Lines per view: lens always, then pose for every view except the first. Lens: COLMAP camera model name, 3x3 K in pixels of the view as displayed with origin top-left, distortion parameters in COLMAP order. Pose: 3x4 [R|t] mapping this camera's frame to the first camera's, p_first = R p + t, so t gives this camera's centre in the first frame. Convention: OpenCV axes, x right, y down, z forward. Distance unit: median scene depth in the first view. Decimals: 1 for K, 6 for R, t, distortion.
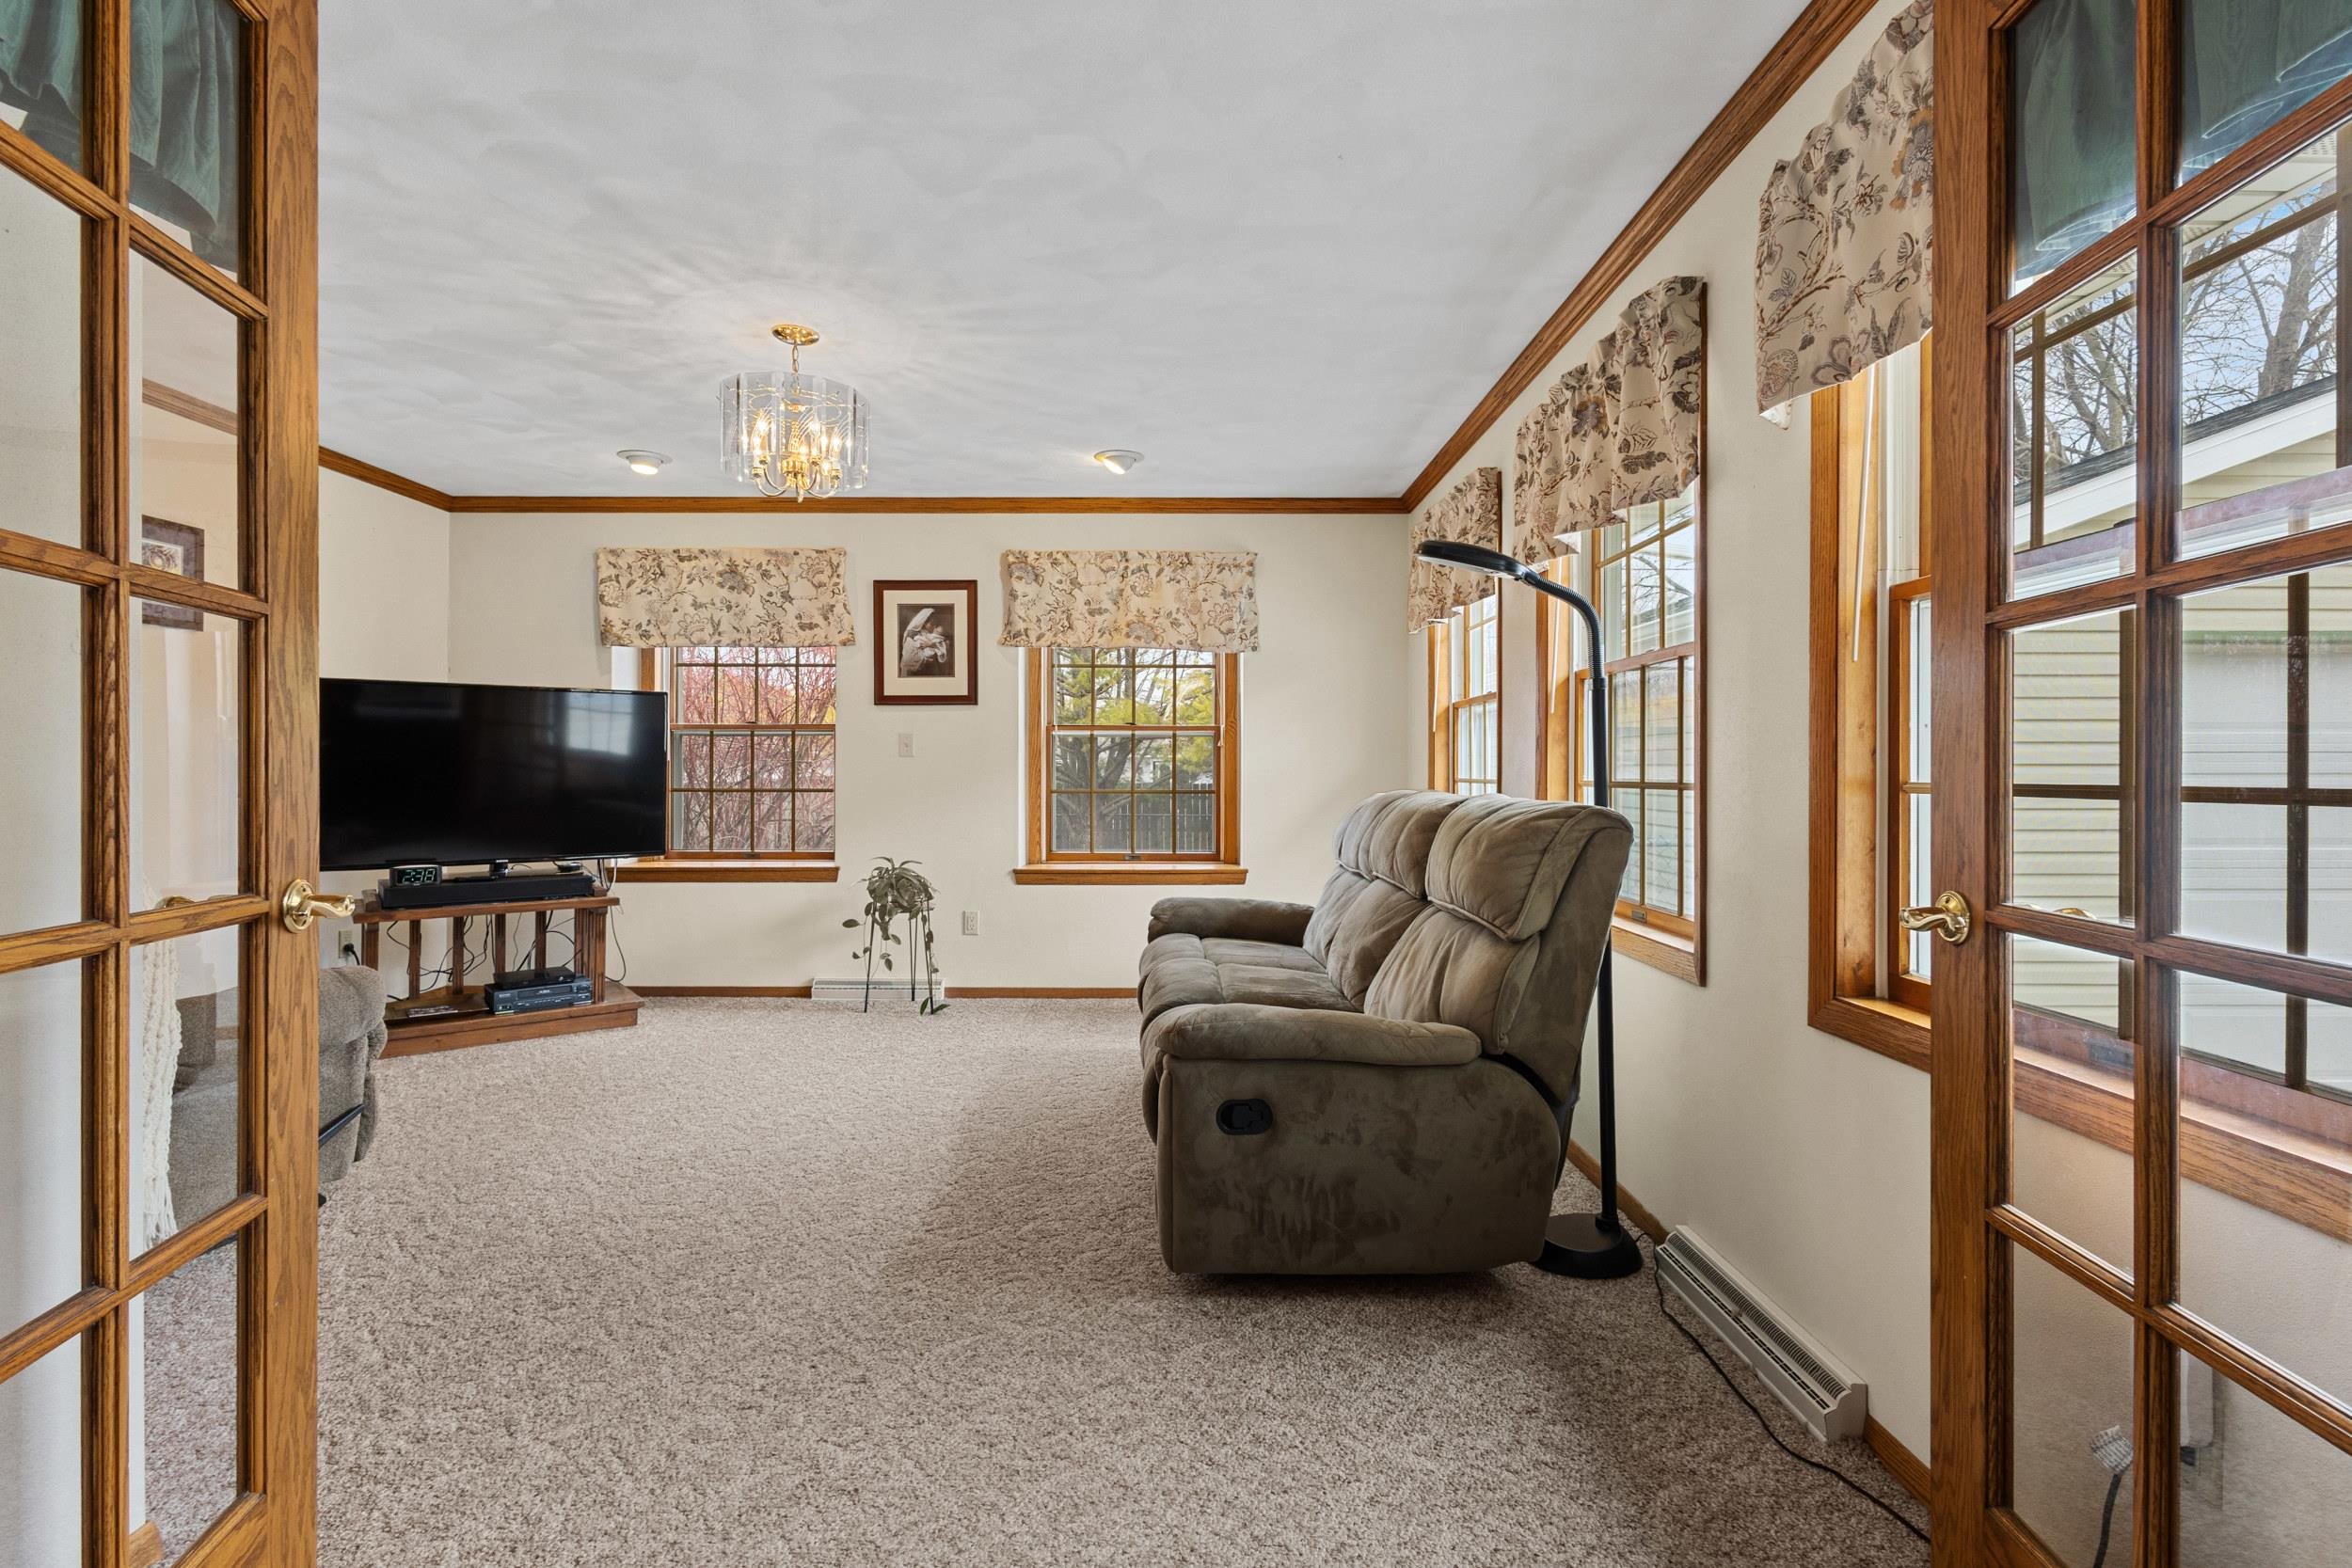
lens RADIAL K [[1096.8, 0, 1170.4], [0, 1096.8, 766.7], [0, 0, 1]] dist [0.009690, 0.000161]
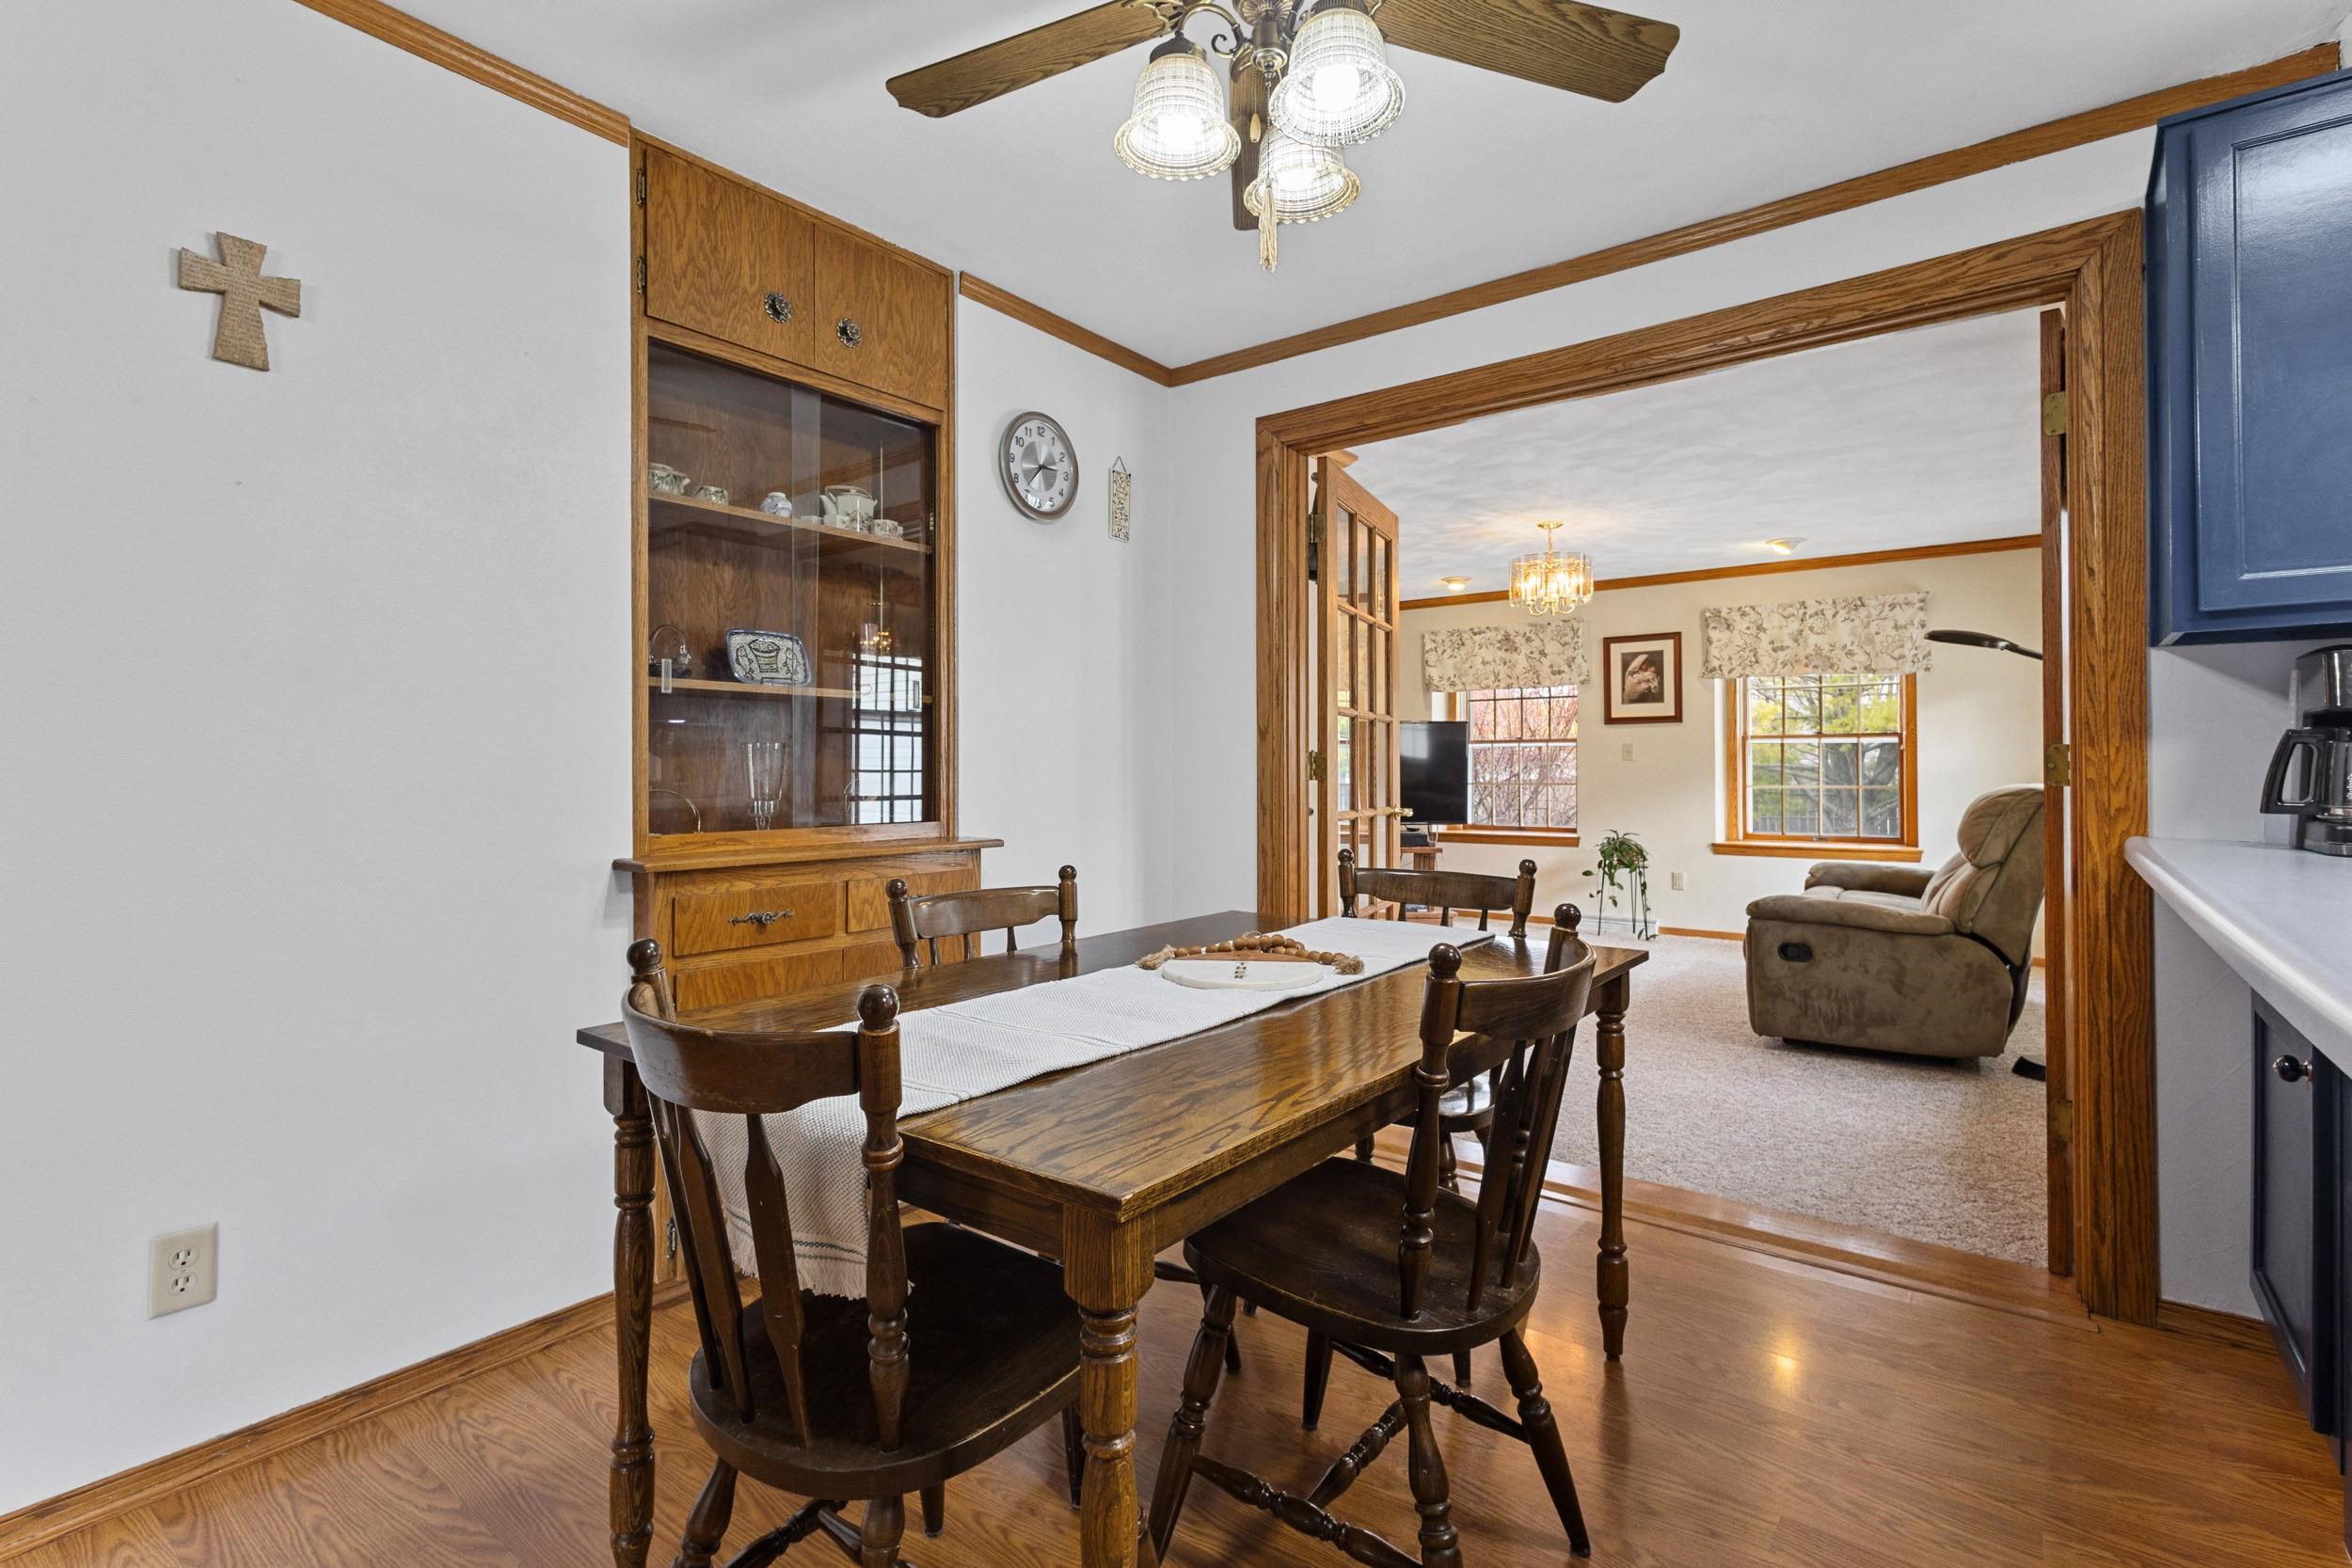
lens RADIAL K [[1096.8, 0, 1168.9], [0, 1096.8, 763.5], [0, 0, 1]] dist [0.009690, 0.000161]
pose [[0.791404, -0.007149, -0.611251, 0.158771], [0.004480, 0.999973, -0.005895, 0.000552], [0.611276, 0.001927, 0.791415, -0.488756]]
